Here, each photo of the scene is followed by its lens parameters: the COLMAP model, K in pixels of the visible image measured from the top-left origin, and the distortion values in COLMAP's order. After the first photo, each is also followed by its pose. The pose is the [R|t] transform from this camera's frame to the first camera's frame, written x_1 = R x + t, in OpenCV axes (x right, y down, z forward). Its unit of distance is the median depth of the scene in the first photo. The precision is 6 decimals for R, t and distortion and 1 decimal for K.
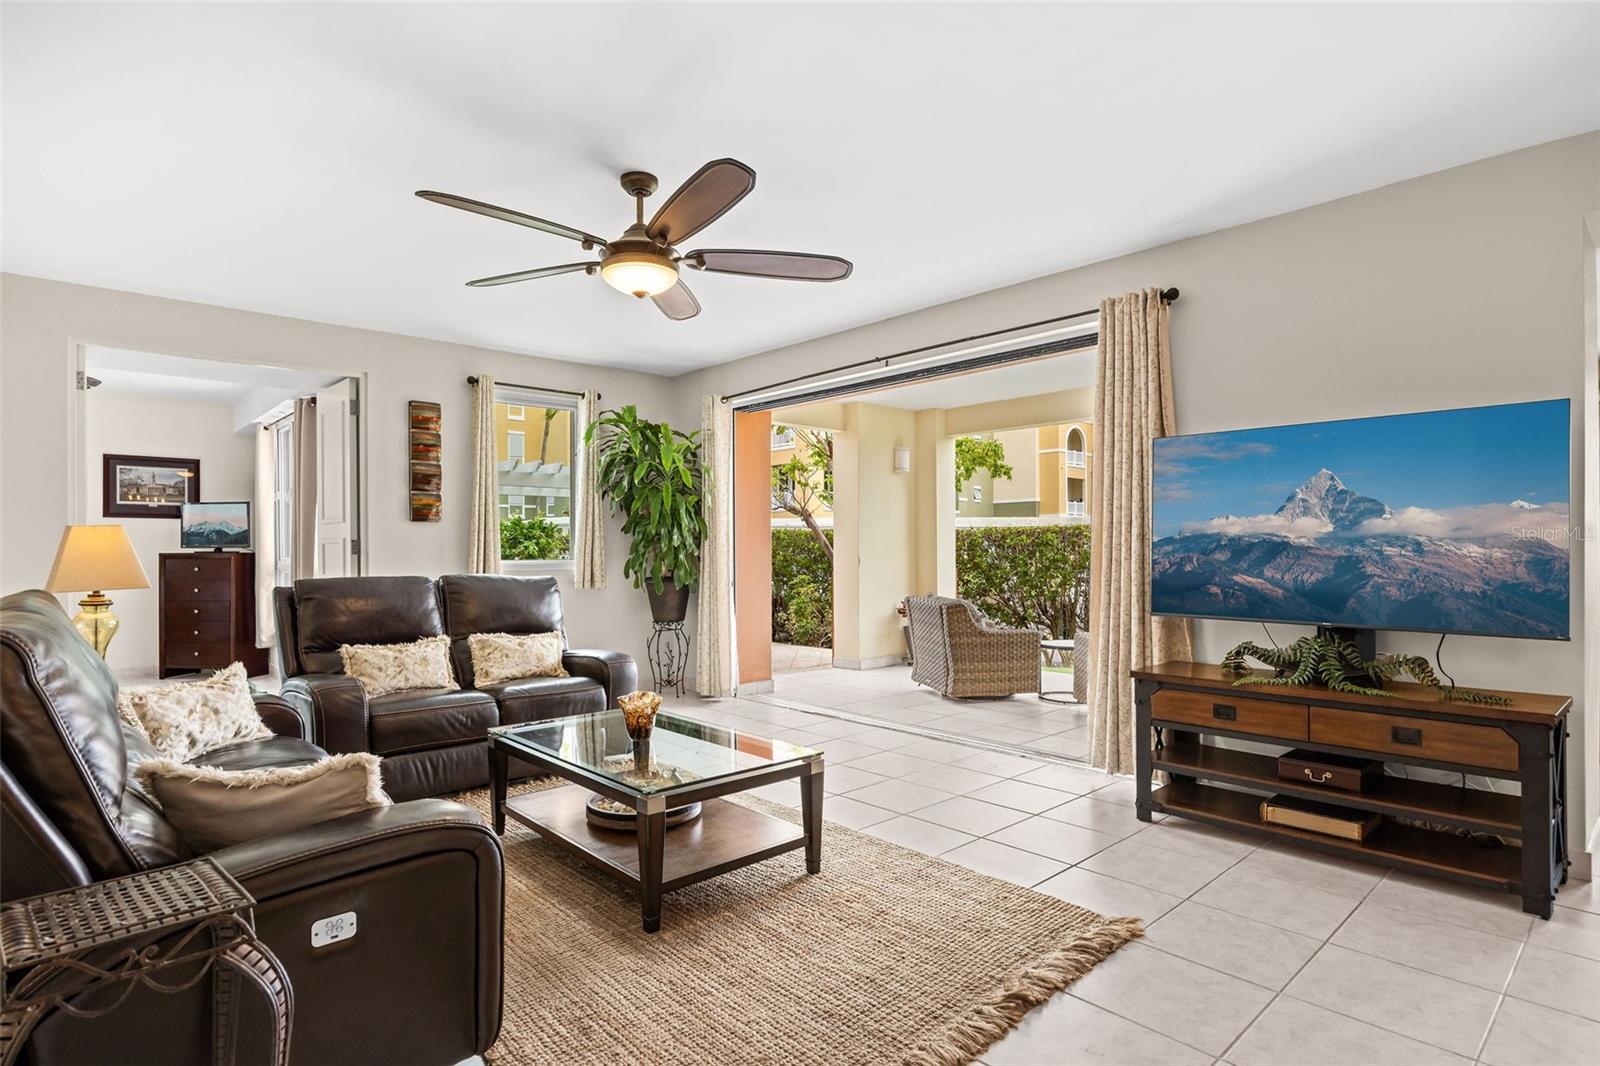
lens RADIAL K [[822.4, 0, 795.7], [0, 822.4, 546.4], [0, 0, 1]] dist [-0.009448, 0.000959]
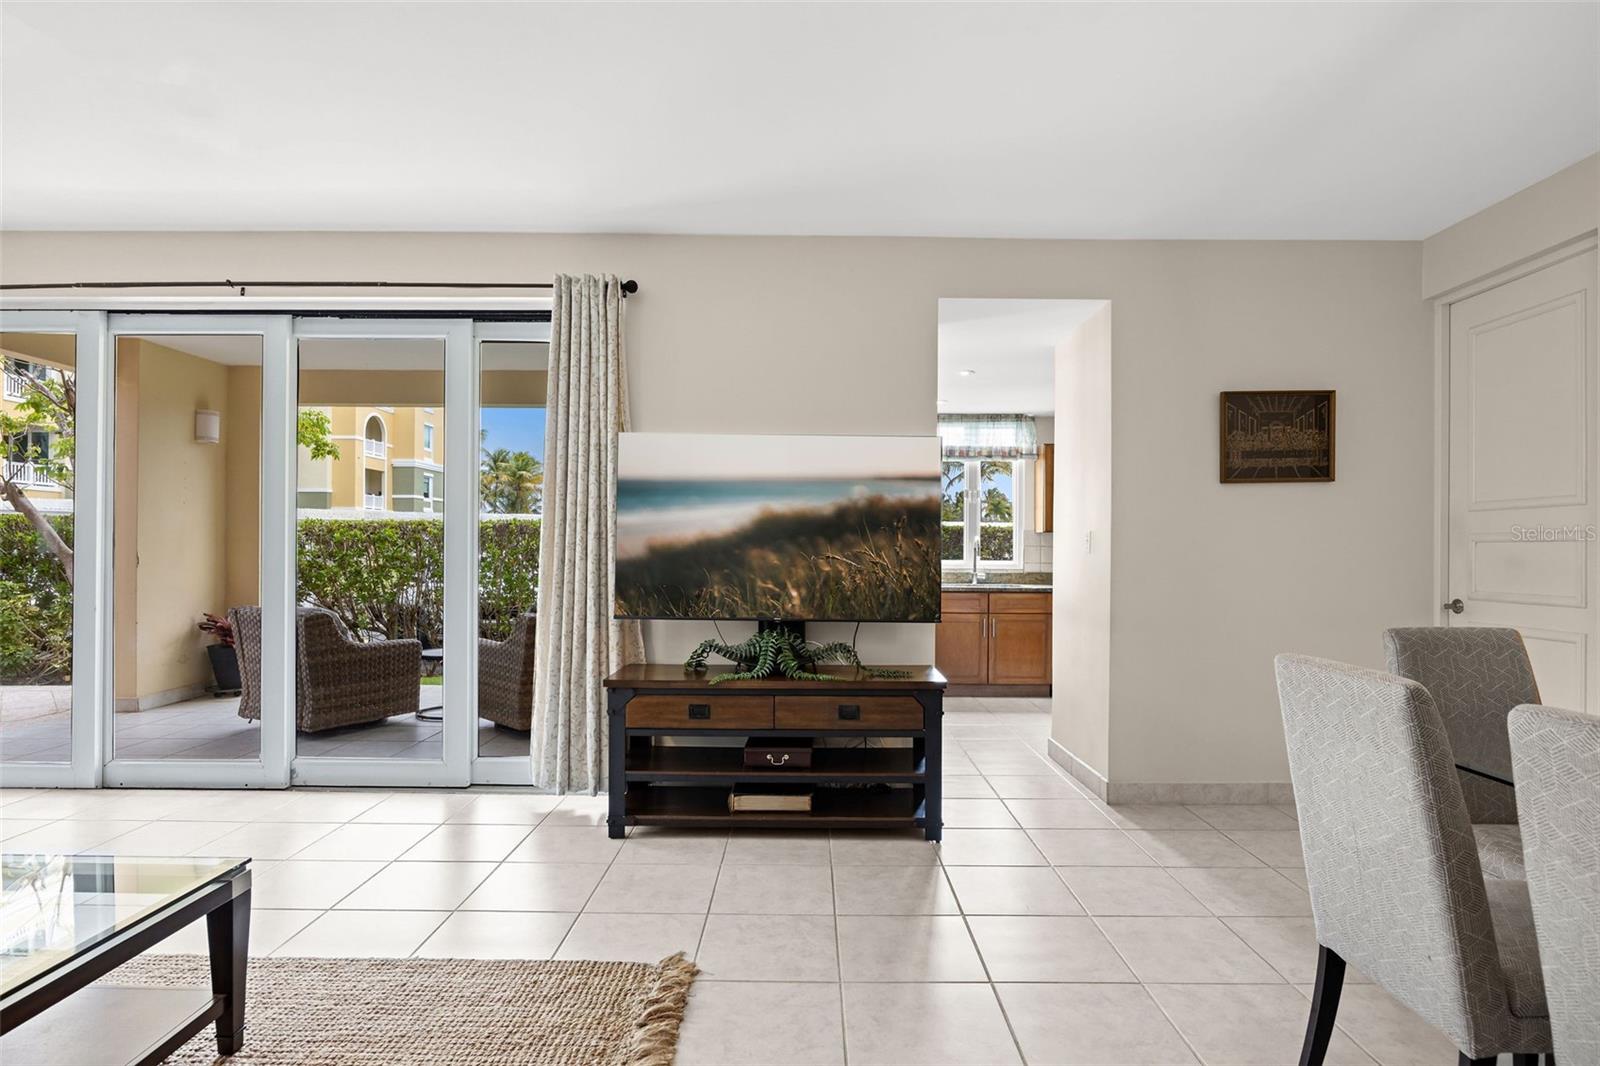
lens RADIAL K [[822.4, 0, 803.2], [0, 822.4, 545.4], [0, 0, 1]] dist [-0.009448, 0.000959]
pose [[0.679954, 0.010790, 0.733175, -0.110203], [-0.012397, 0.999918, -0.003219, -0.000423], [-0.733150, -0.006901, 0.680032, 0.183737]]
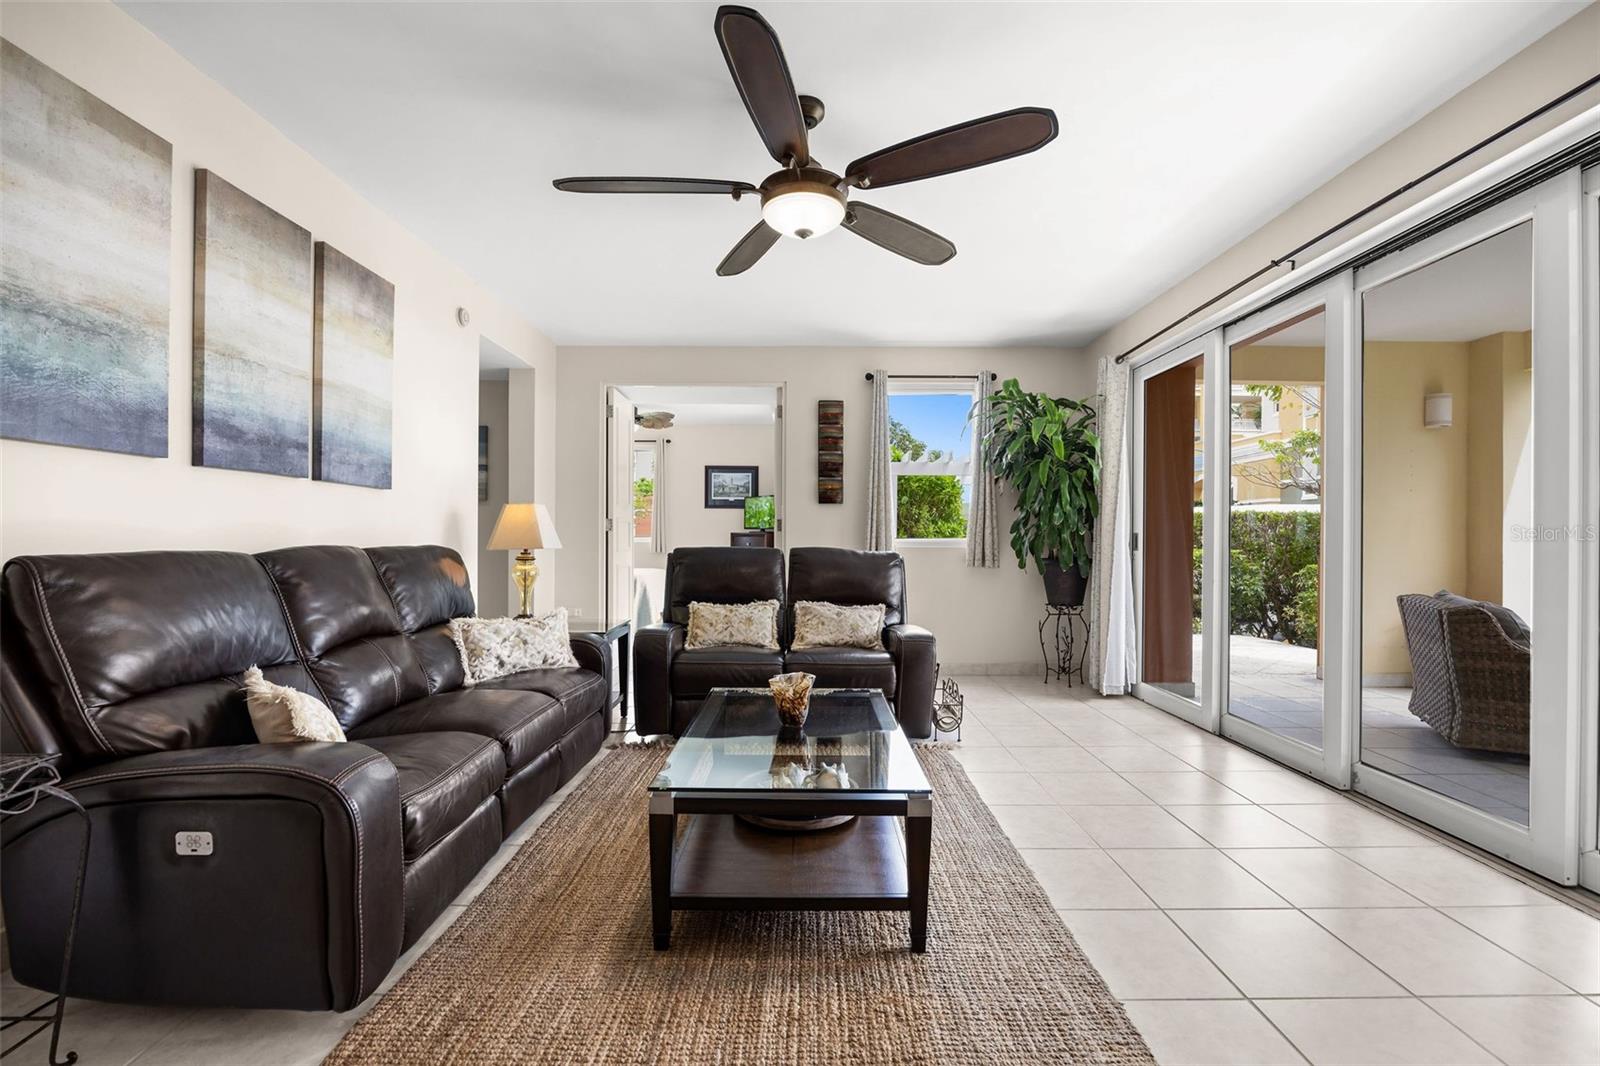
lens RADIAL K [[694.8, 0, 799.5], [0, 694.8, 540.3], [0, 0, 1]] dist [-0.017614, 0.000636]
pose [[0.739786, 0.010907, -0.672754, 0.267342], [-0.006170, 0.999937, 0.009426, 0.019422], [0.672814, -0.002822, 0.739806, 0.357874]]
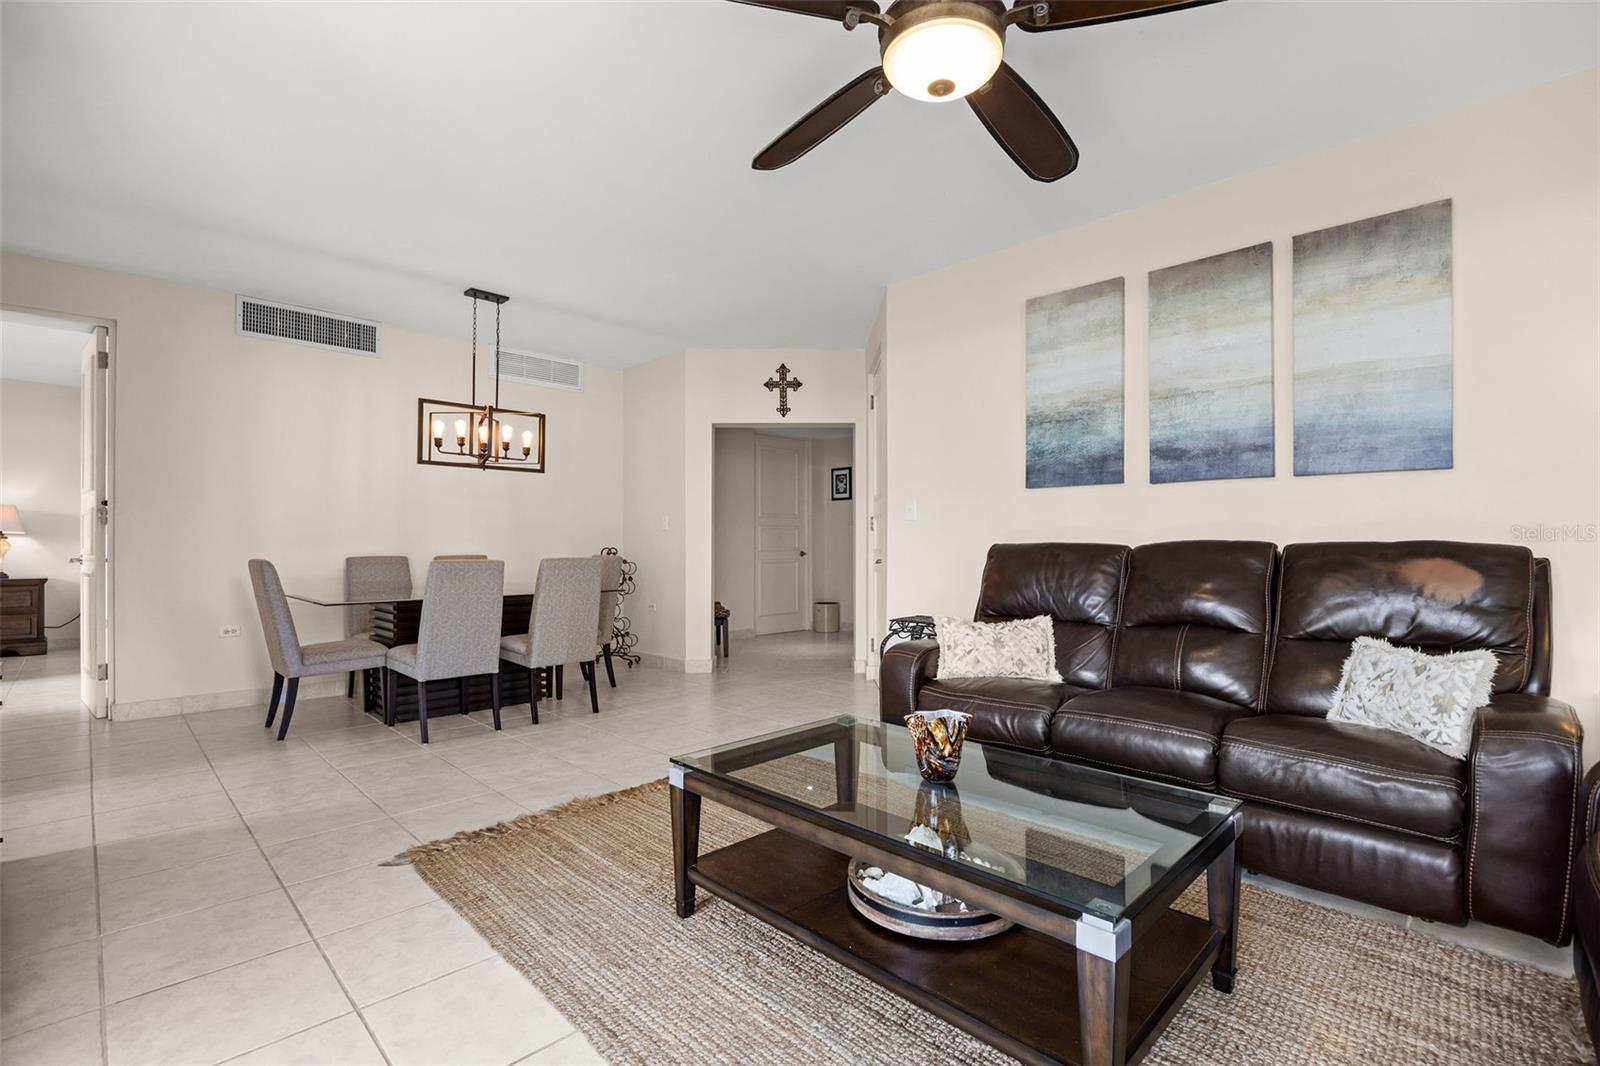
lens RADIAL K [[729.7, 0, 801.6], [0, 729.7, 536.2], [0, 0, 1]] dist [-0.002787, -0.000189]
pose [[-0.998699, 0.003656, -0.050856, -0.039864], [0.004341, 0.999901, -0.013366, 0.037923], [0.050802, -0.013569, -0.998617, 1.297427]]
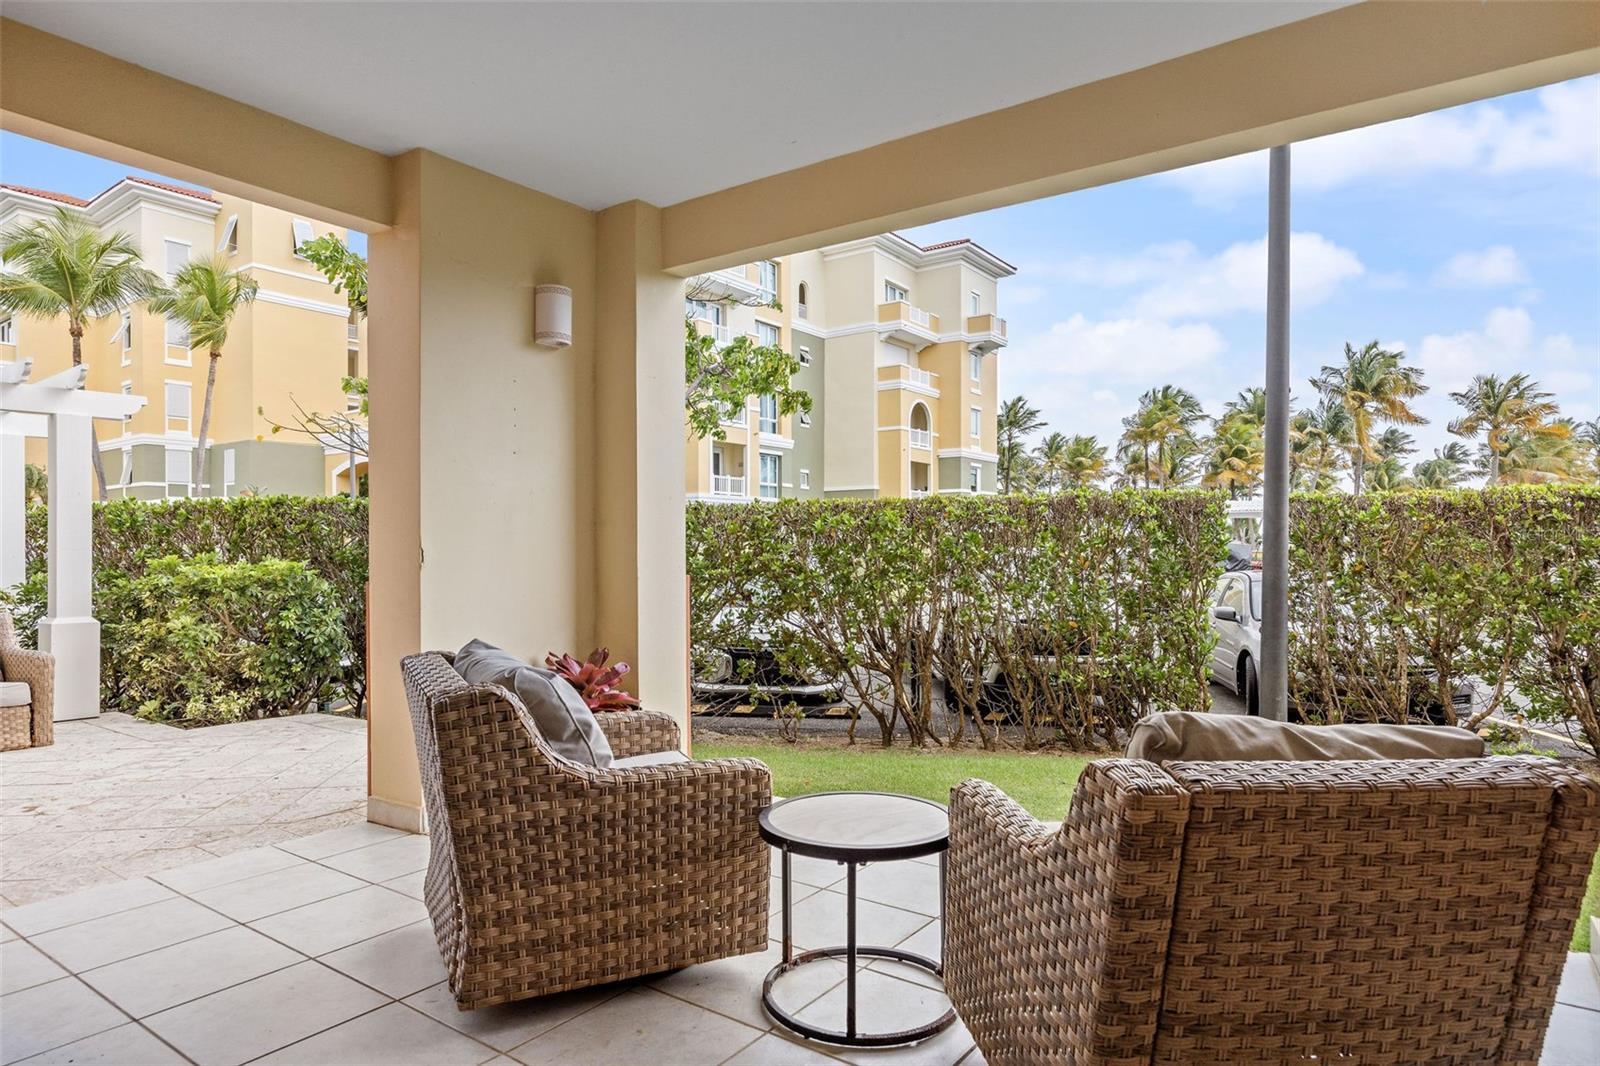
lens RADIAL K [[948.2, 0, 809.5], [0, 948.2, 536.3], [0, 0, 1]] dist [-0.000999, -0.001891]
pose [[0.976933, 0.005252, 0.213481, 0.343664], [-0.003340, 0.999951, -0.009317, 0.026697], [-0.213519, 0.008390, 0.976903, 1.102603]]
